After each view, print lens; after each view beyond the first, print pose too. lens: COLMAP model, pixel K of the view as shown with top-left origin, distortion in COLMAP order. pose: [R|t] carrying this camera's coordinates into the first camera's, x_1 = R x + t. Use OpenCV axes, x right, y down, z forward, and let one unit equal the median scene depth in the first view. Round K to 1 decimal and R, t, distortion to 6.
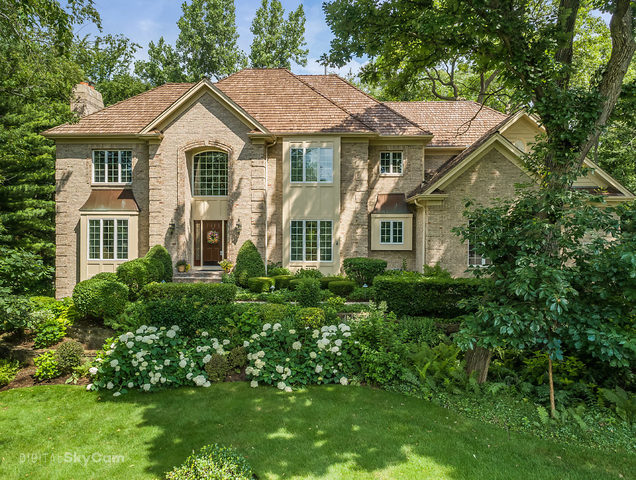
lens RADIAL K [[497.5, 0, 318.0], [0, 497.5, 240.0], [0, 0, 1]] dist [0.001340, -0.000286]
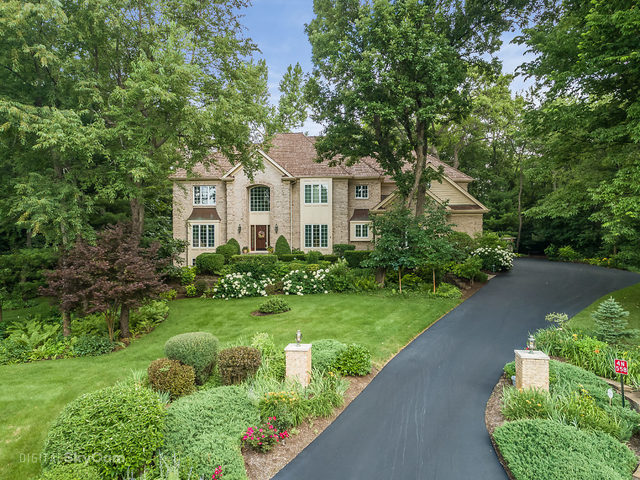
lens RADIAL K [[500.6, 0, 320.0], [0, 500.6, 240.0], [0, 0, 1]] dist [0.001340, -0.000286]
pose [[0.999103, -0.006280, -0.041884, 0.081660], [0.005187, 0.999645, -0.026153, 0.069097], [0.042033, 0.025912, 0.998780, -0.871705]]
